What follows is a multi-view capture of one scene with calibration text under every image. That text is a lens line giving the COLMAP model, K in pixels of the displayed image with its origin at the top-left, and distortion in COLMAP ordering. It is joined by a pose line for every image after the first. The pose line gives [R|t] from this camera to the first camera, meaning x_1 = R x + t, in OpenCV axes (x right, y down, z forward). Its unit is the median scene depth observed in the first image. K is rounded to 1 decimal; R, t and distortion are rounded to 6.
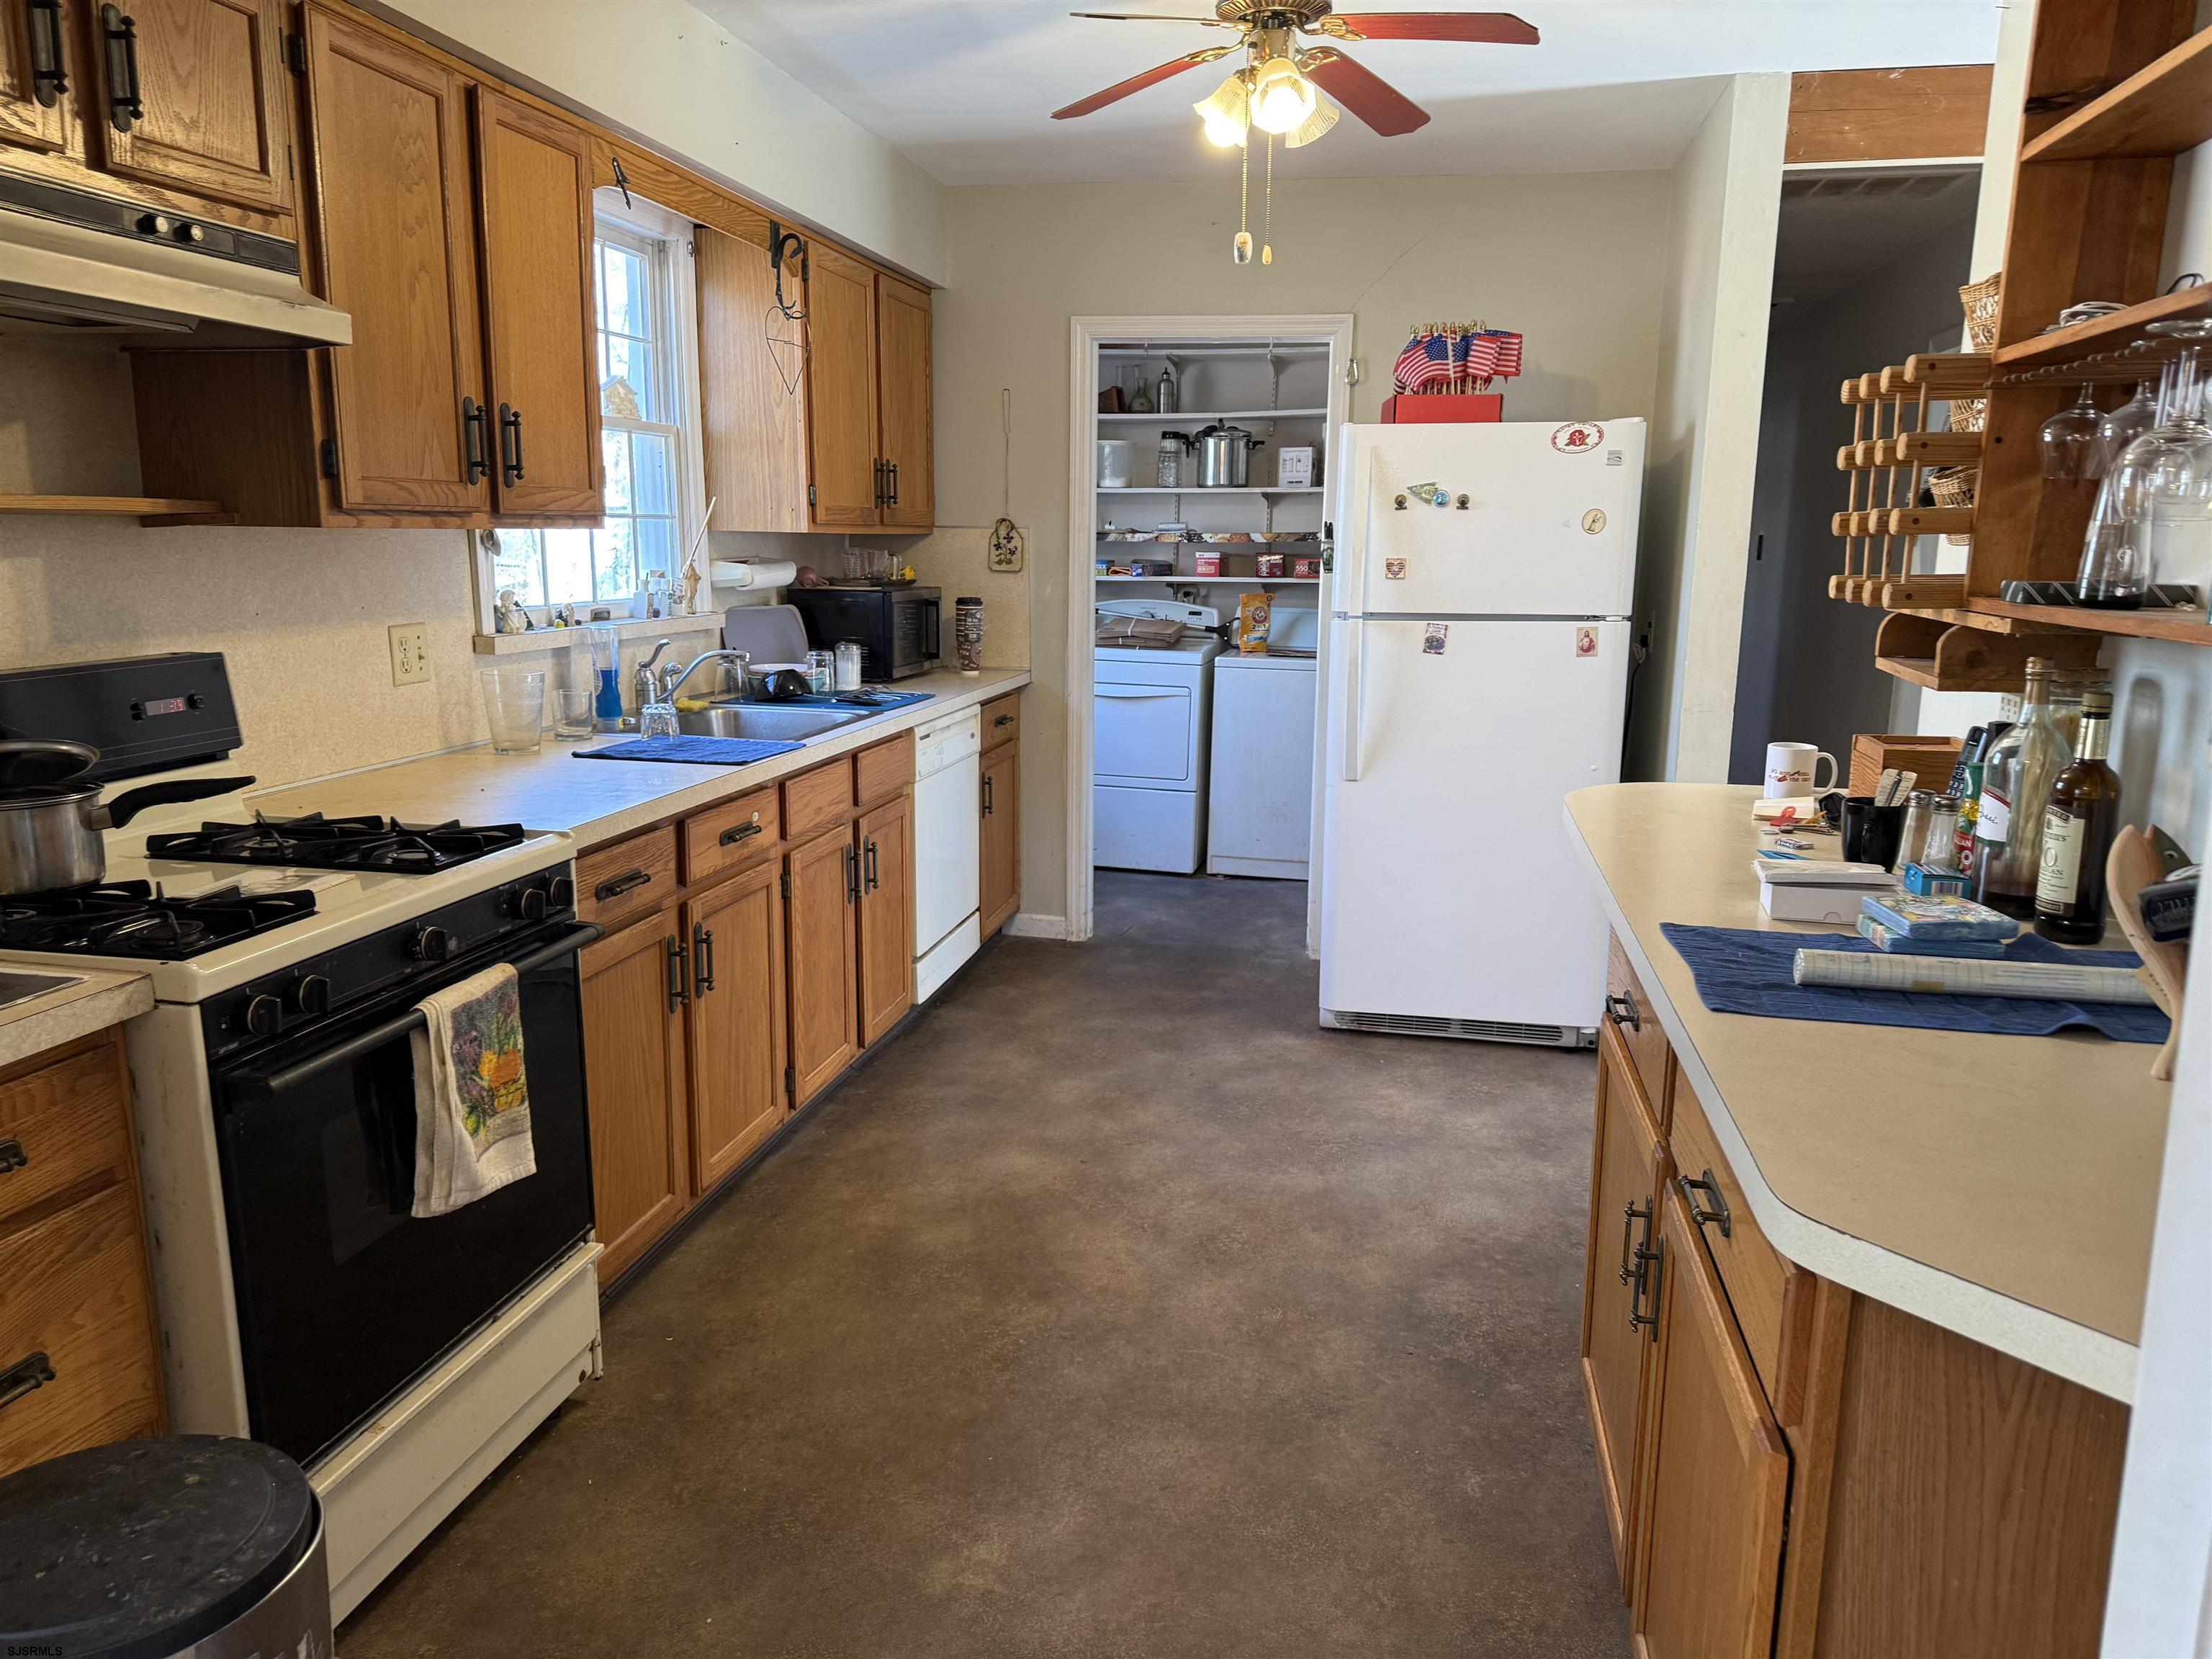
lens RADIAL K [[1597.5, 0, 1106.0], [0, 1597.5, 829.5], [0, 0, 1]] dist [-0.002383, -0.004474]
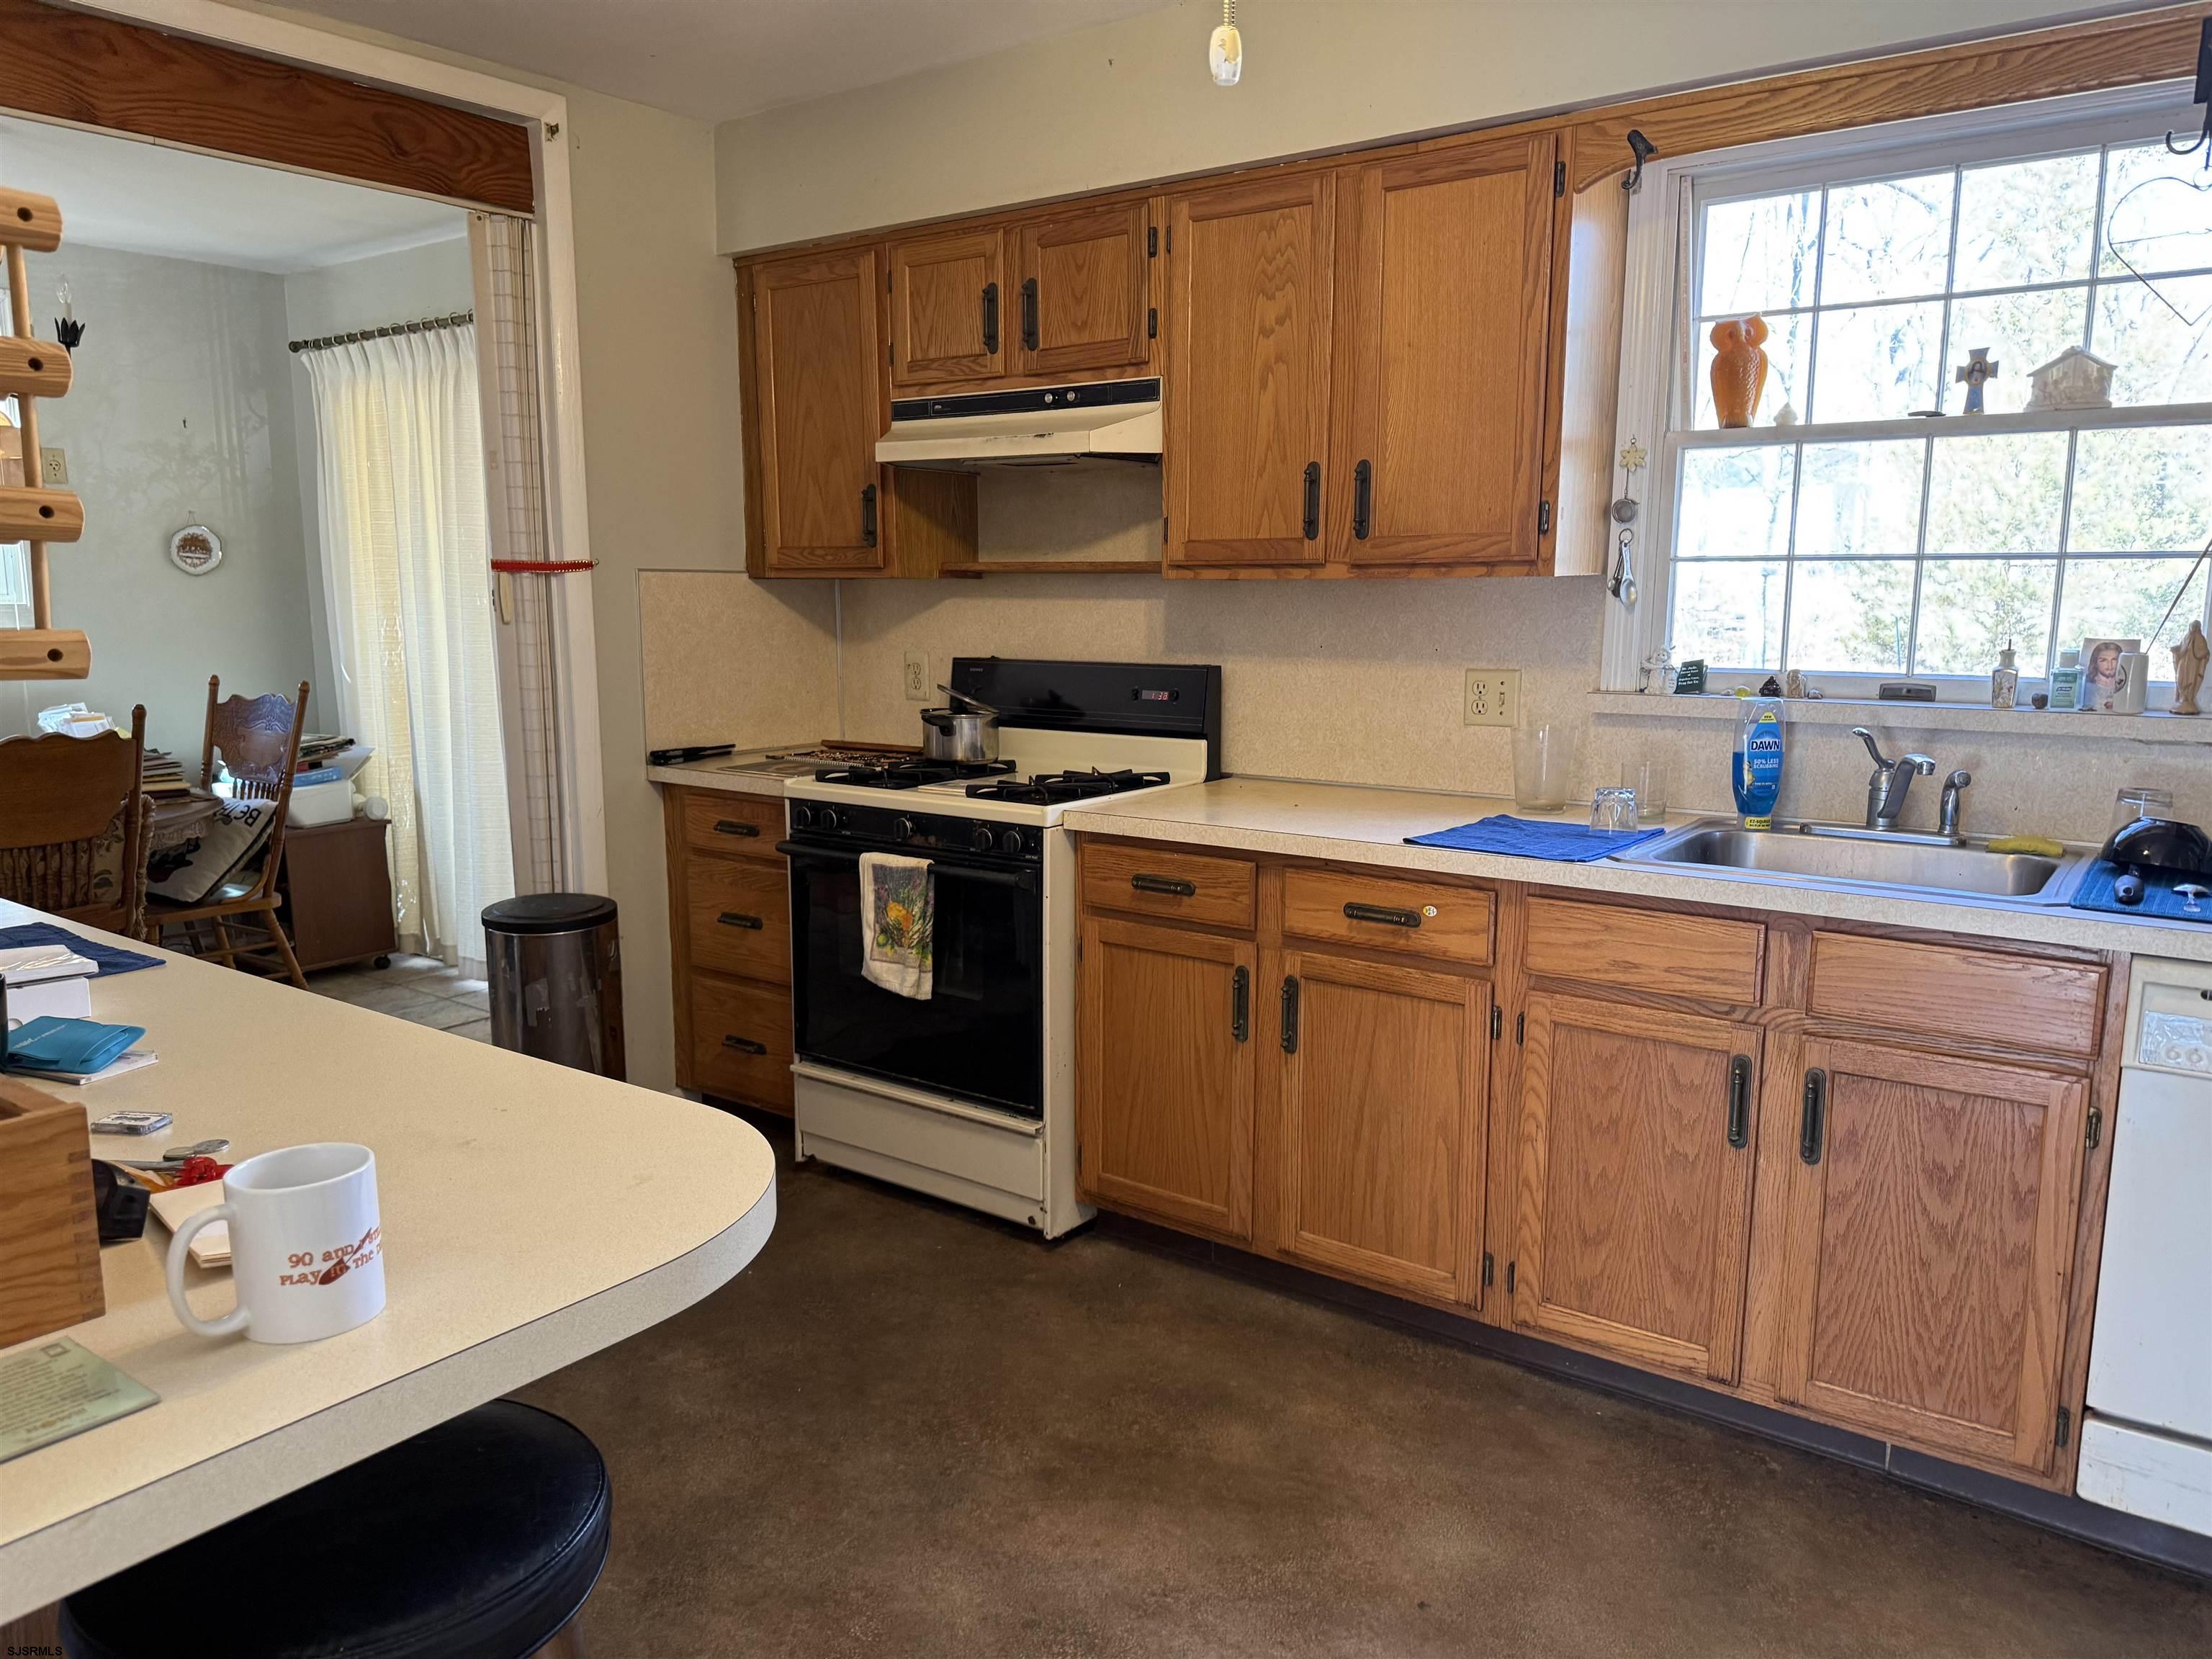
lens RADIAL K [[1545.0, 0, 1105.3], [0, 1545.0, 838.9], [0, 0, 1]] dist [0.132334, -0.189146]
pose [[-0.431020, 0.128578, -0.893135, 0.522376], [-0.175733, 0.958882, 0.222851, -0.177013], [0.885065, 0.253006, -0.390702, 1.035489]]
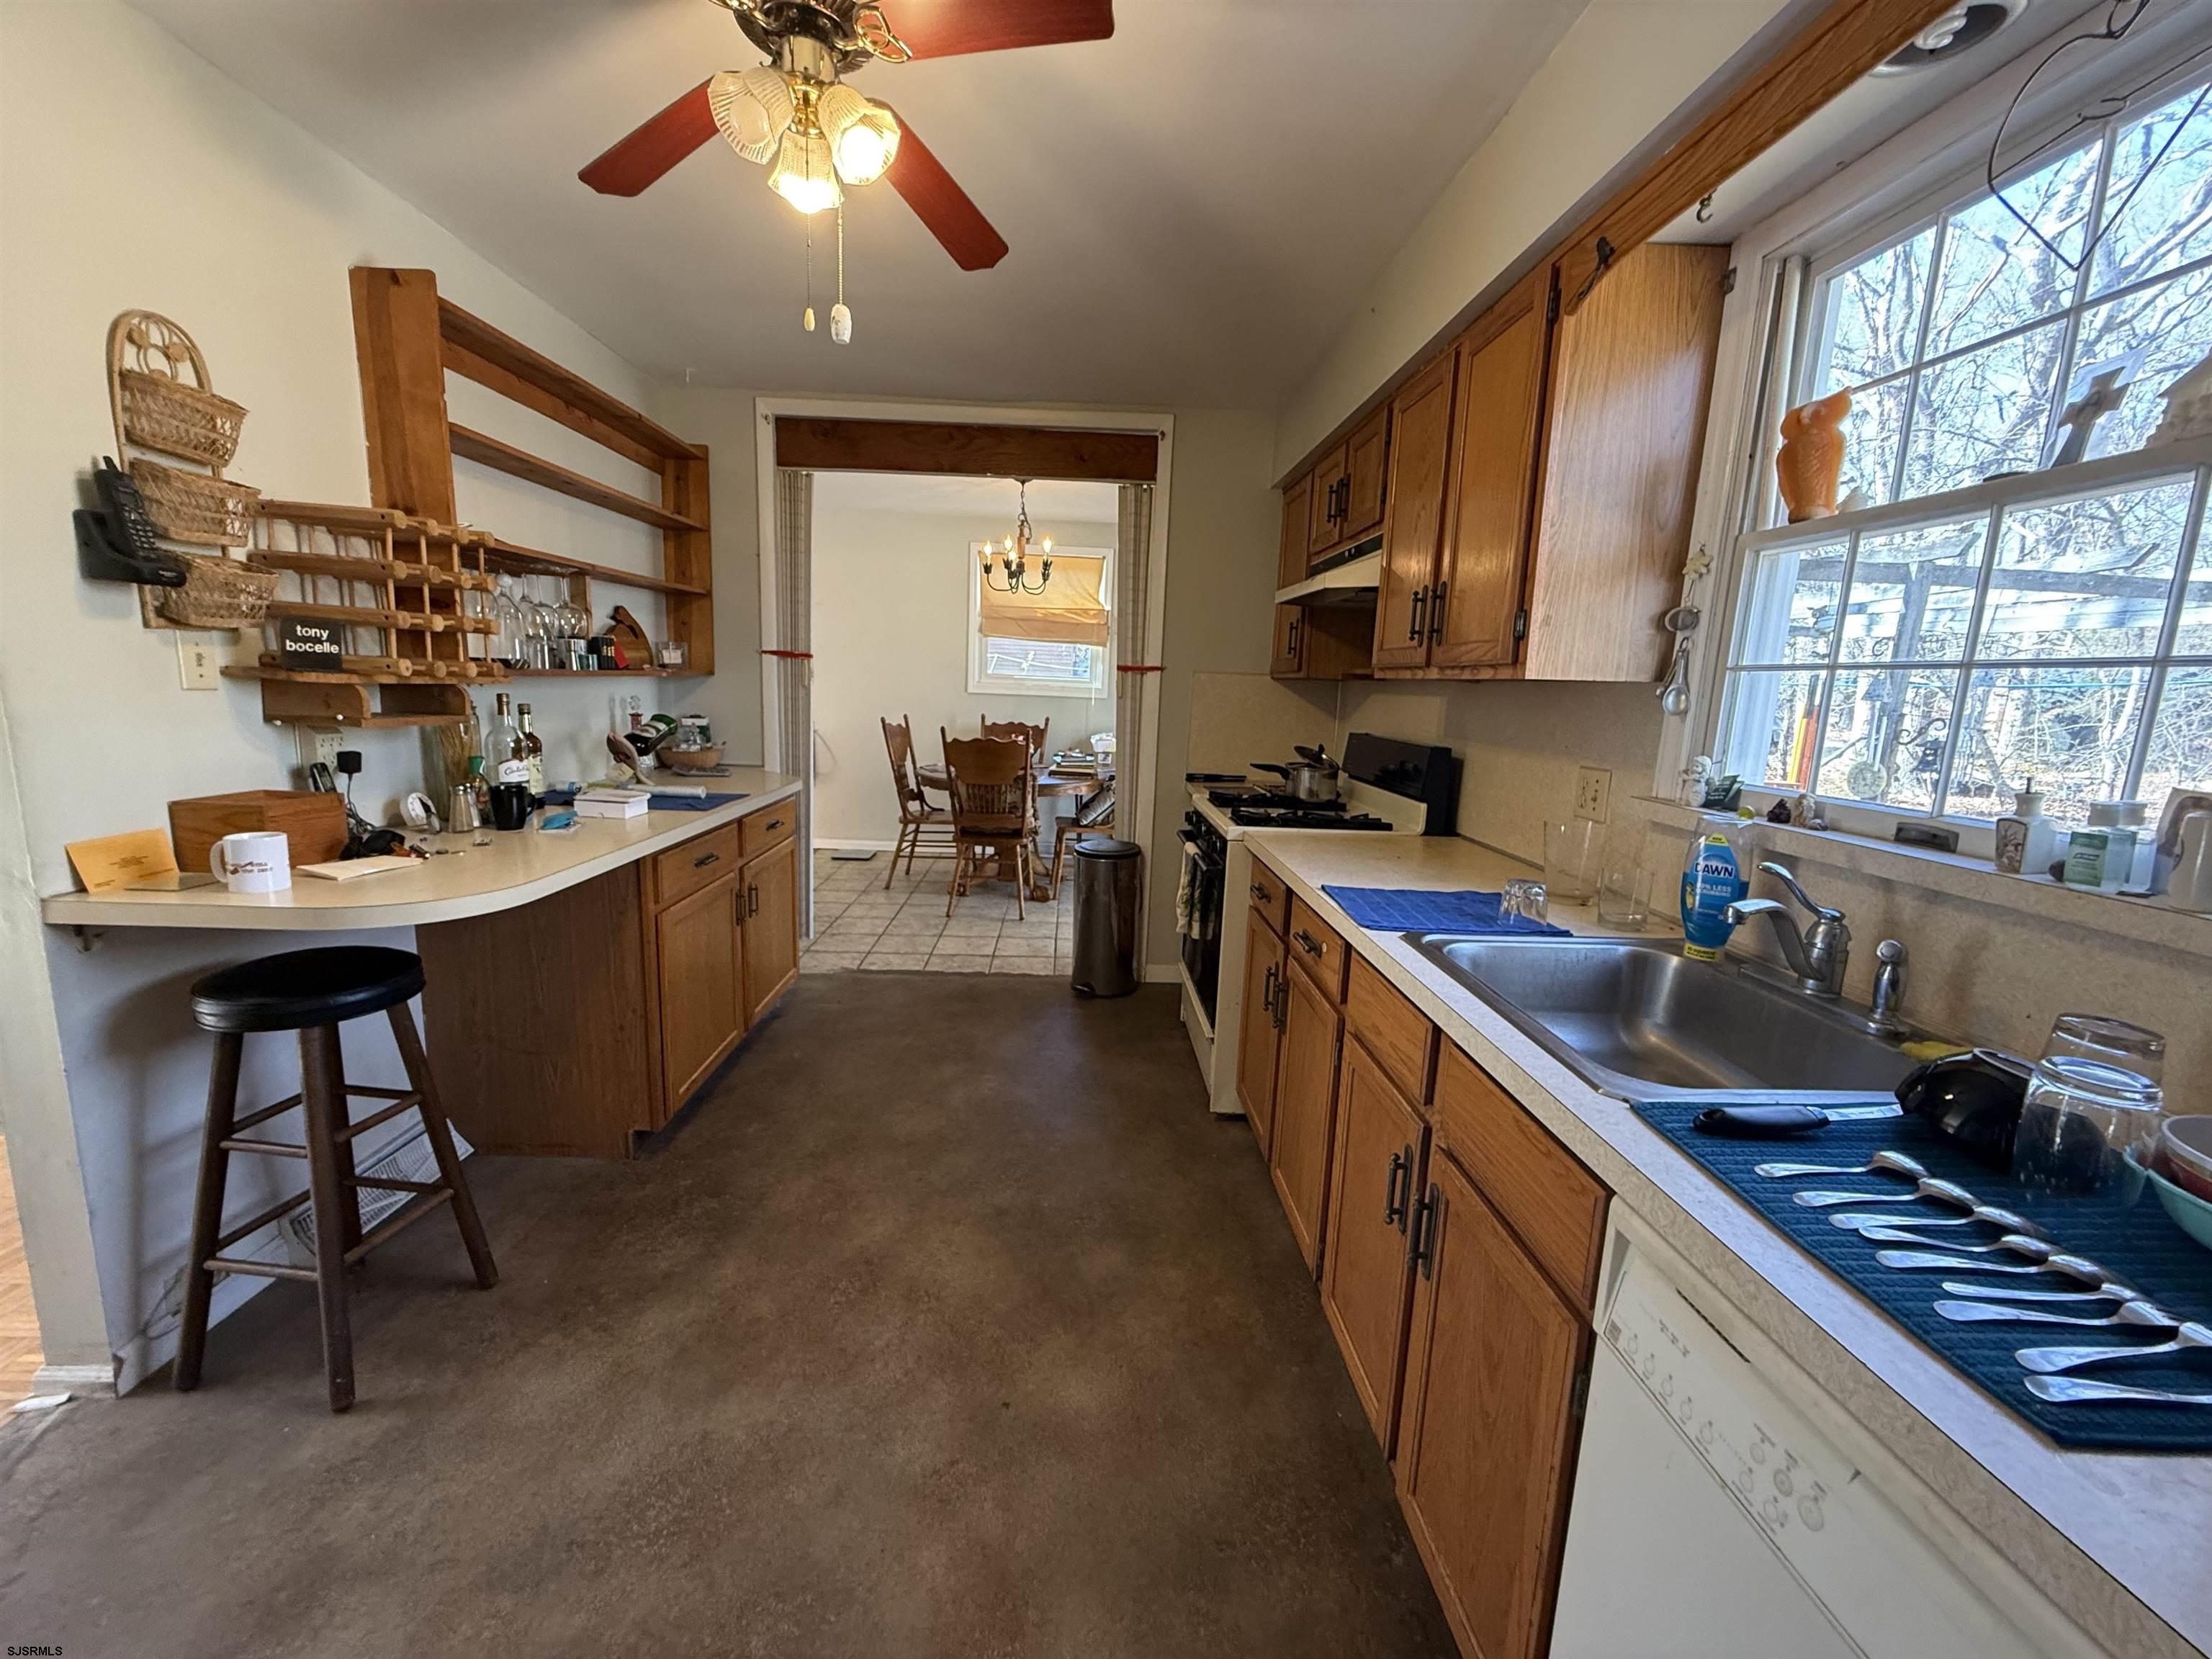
lens RADIAL K [[878.0, 0, 1096.9], [0, 878.0, 828.2], [0, 0, 1]] dist [0.005728, -0.000048]
pose [[-0.973706, -0.014615, -0.227340, 0.047593], [-0.093098, 0.936332, 0.338549, -0.230508], [0.207918, 0.350812, -0.913072, 1.302744]]
